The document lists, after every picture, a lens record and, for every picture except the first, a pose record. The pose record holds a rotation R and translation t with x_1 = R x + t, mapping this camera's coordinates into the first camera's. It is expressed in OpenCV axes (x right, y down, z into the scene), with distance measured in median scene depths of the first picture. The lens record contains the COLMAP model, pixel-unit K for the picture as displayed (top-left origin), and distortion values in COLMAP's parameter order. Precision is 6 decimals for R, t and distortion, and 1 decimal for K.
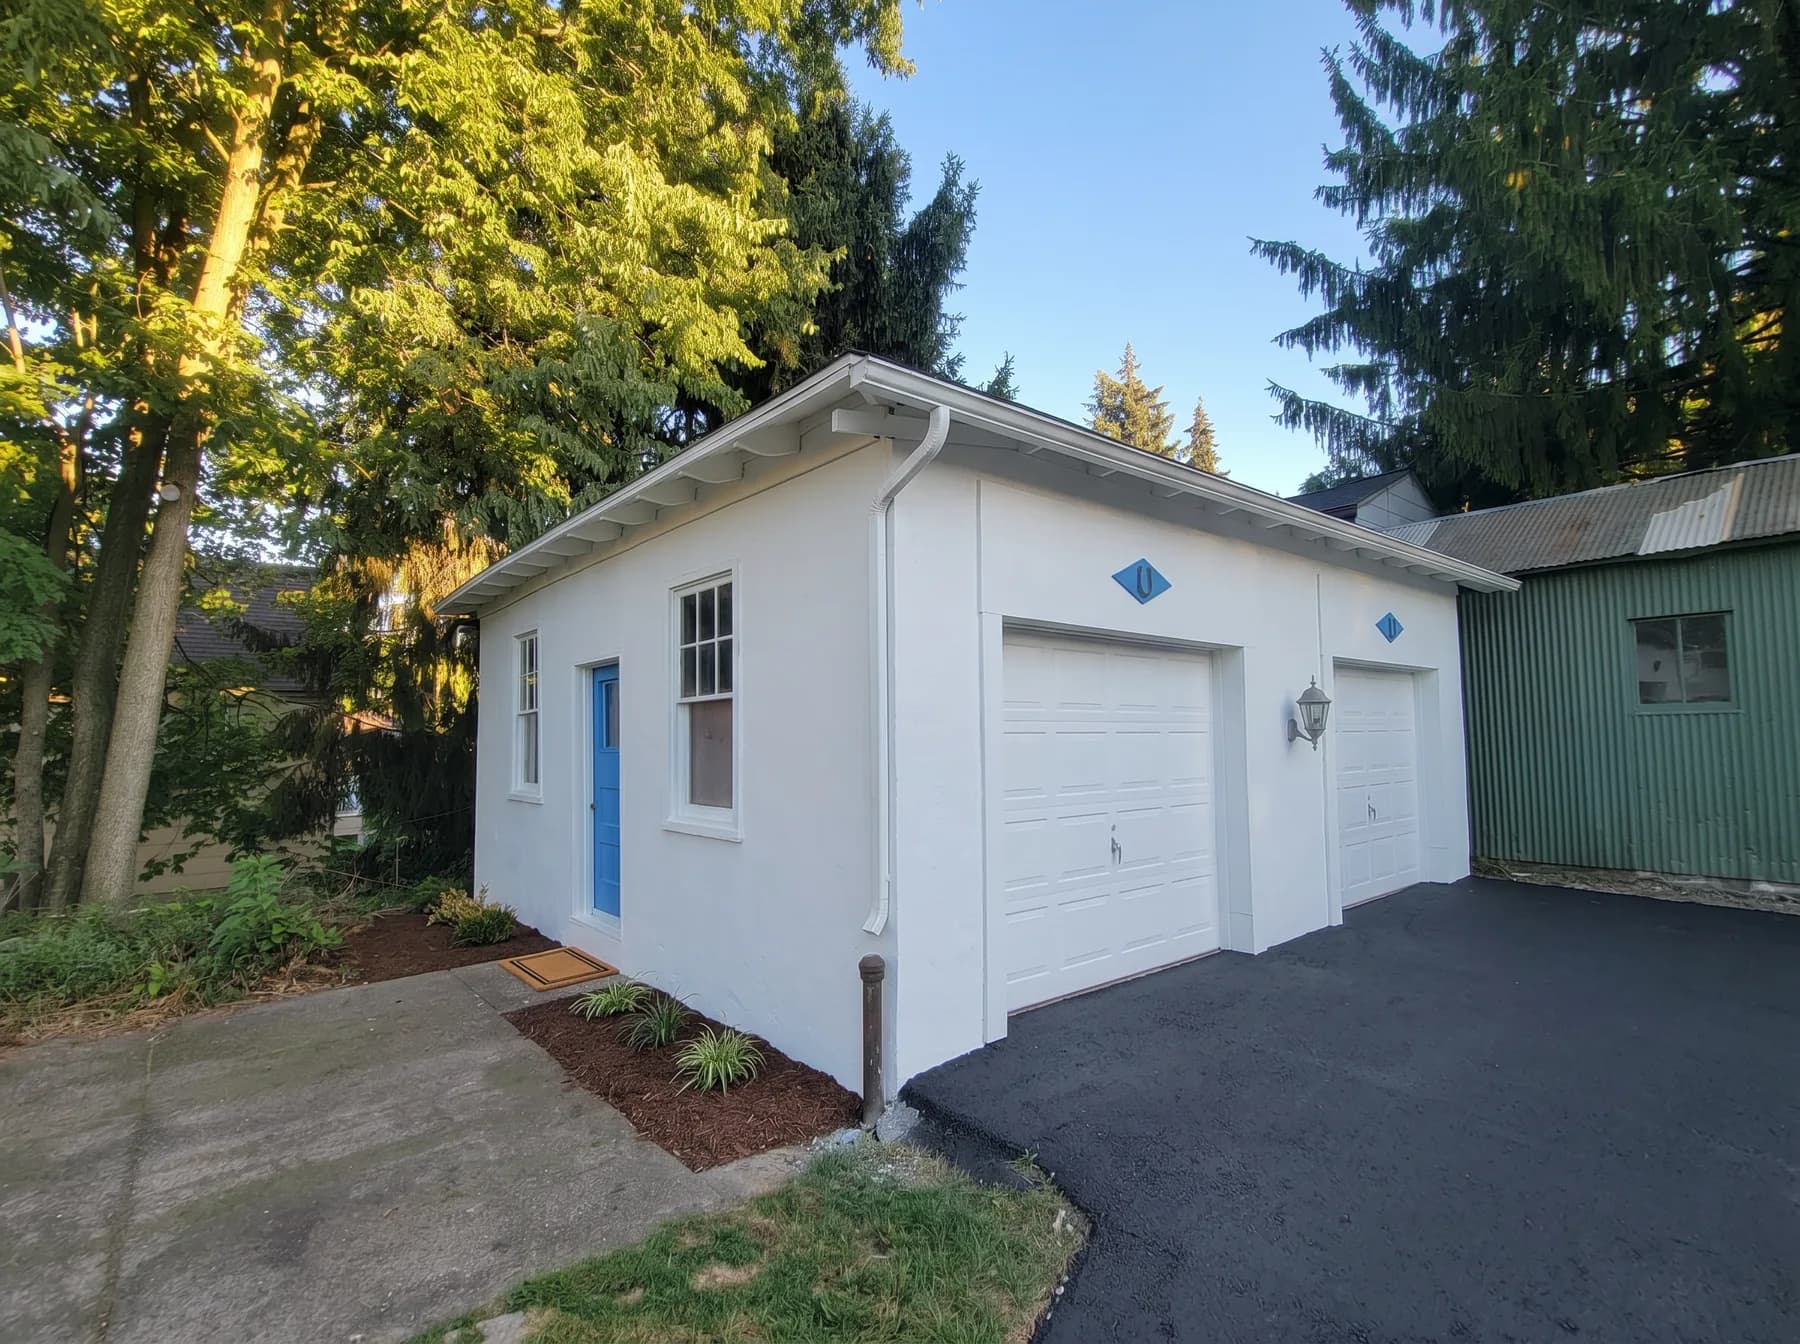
lens RADIAL K [[842.8, 0, 907.8], [0, 842.8, 673.6], [0, 0, 1]] dist [0.075439, -0.020432]
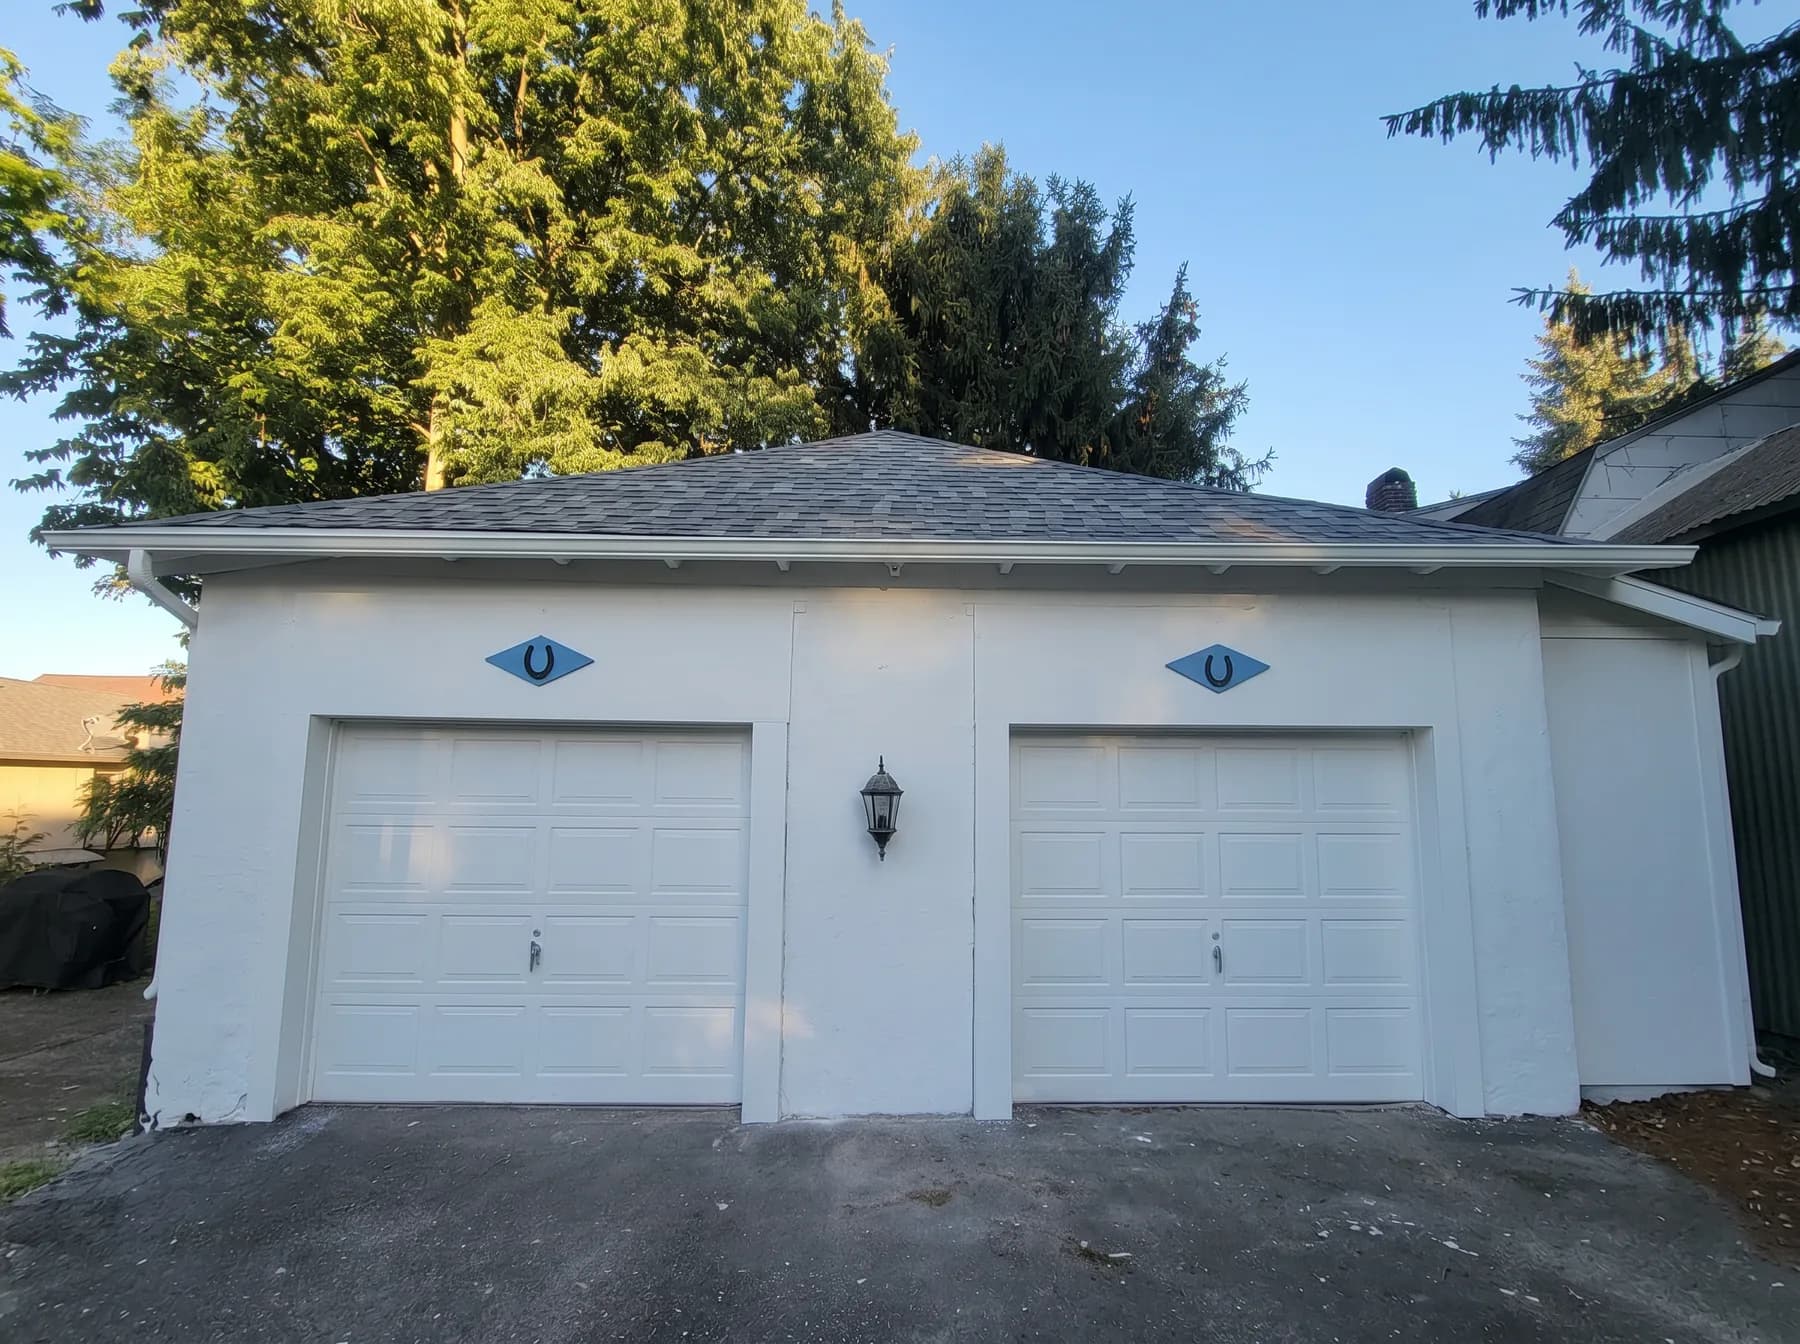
lens RADIAL K [[808.0, 0, 911.6], [0, 808.0, 697.9], [0, 0, 1]] dist [-0.006643, 0.000016]
pose [[0.771340, -0.061799, -0.633416, 0.958169], [0.033081, 0.997822, -0.057069, -0.005531], [0.635563, 0.023066, 0.771704, 0.503047]]
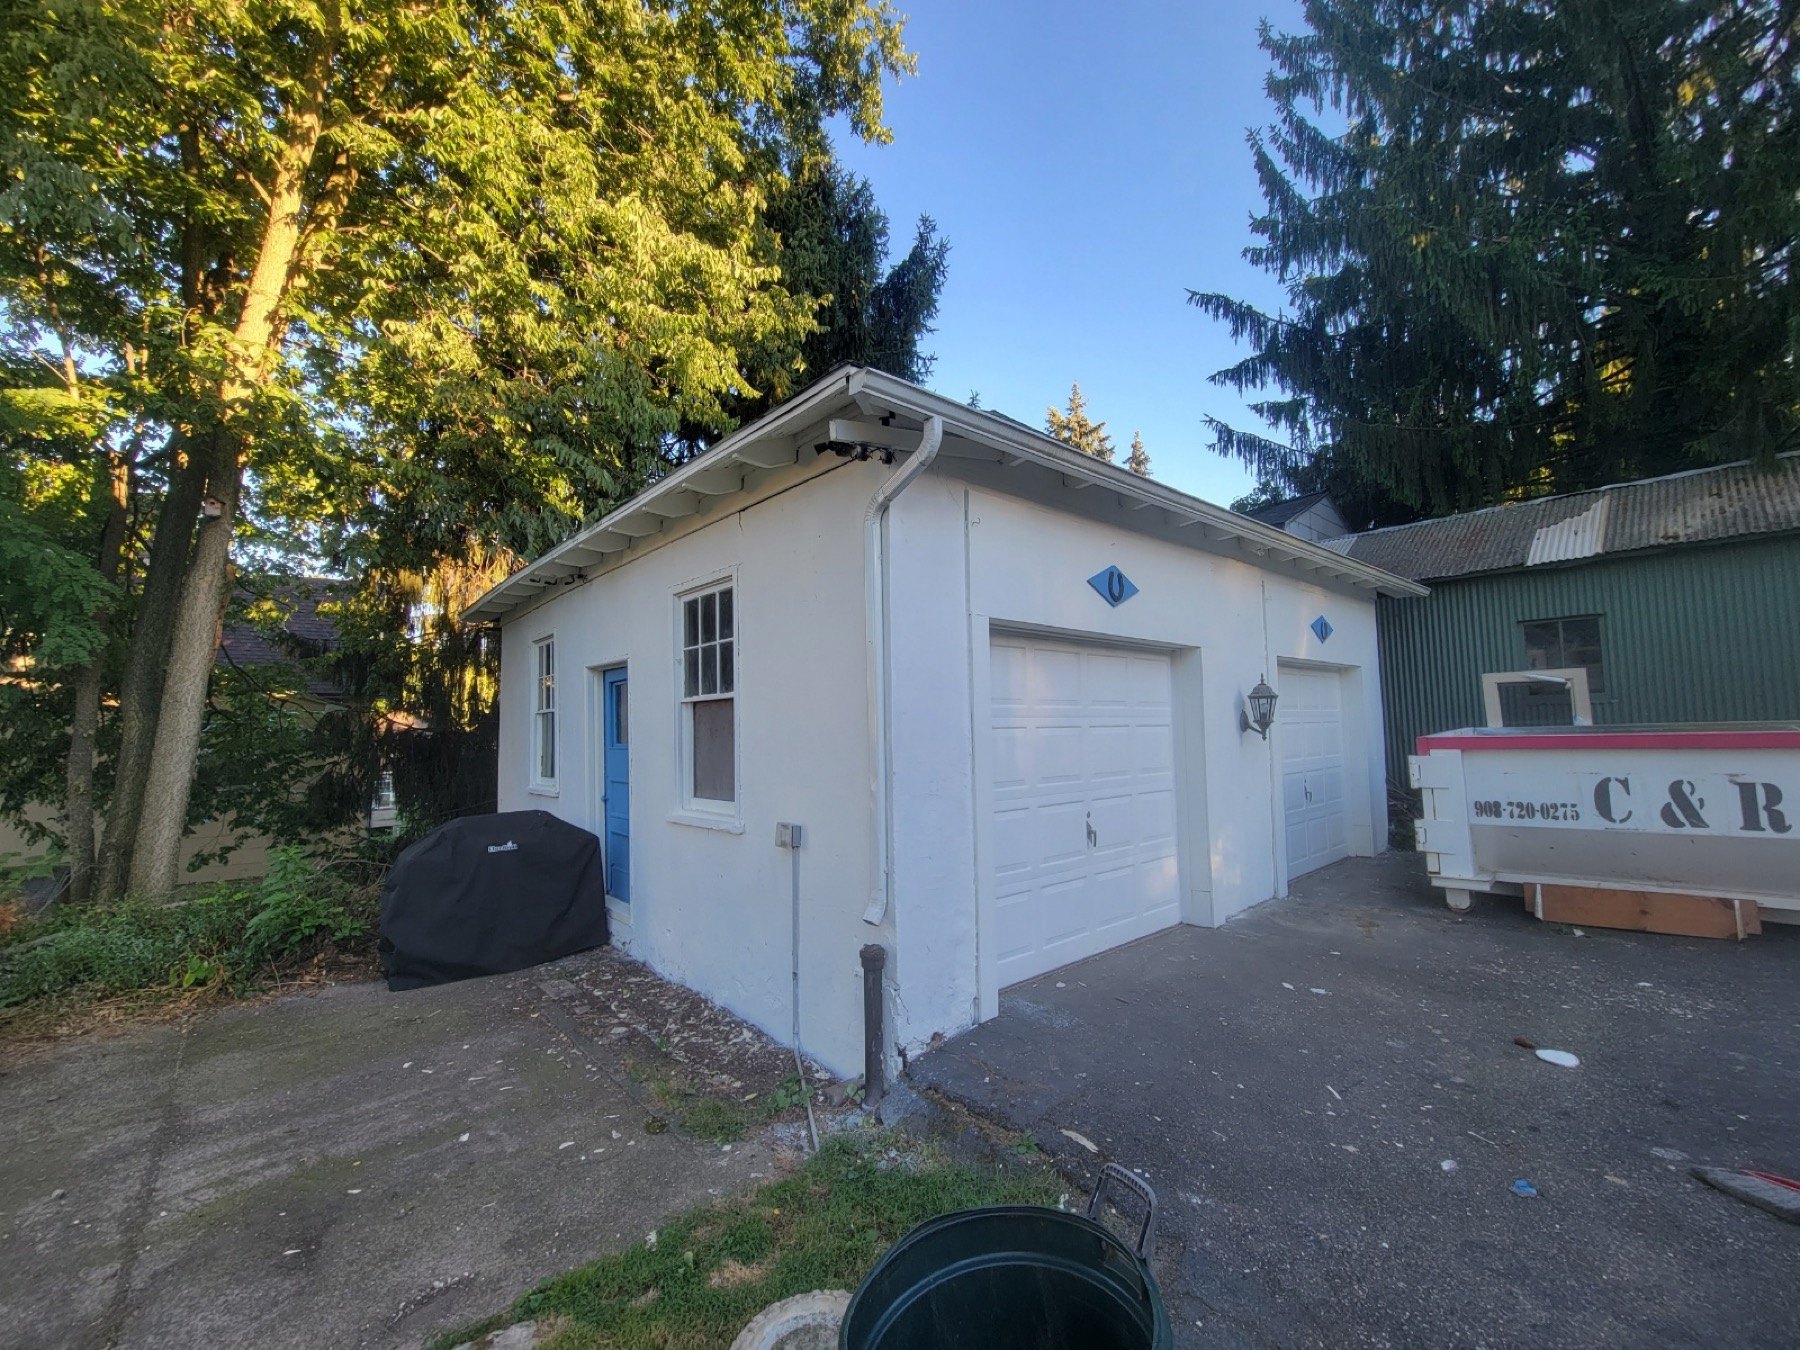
lens RADIAL K [[740.1, 0, 899.8], [0, 740.1, 679.7], [0, 0, 1]] dist [-0.000092, -0.000064]
pose [[0.999771, -0.008515, 0.019634, -0.013981], [0.008385, 0.999943, 0.006670, 0.002054], [-0.019690, -0.006504, 0.999785, 0.056670]]
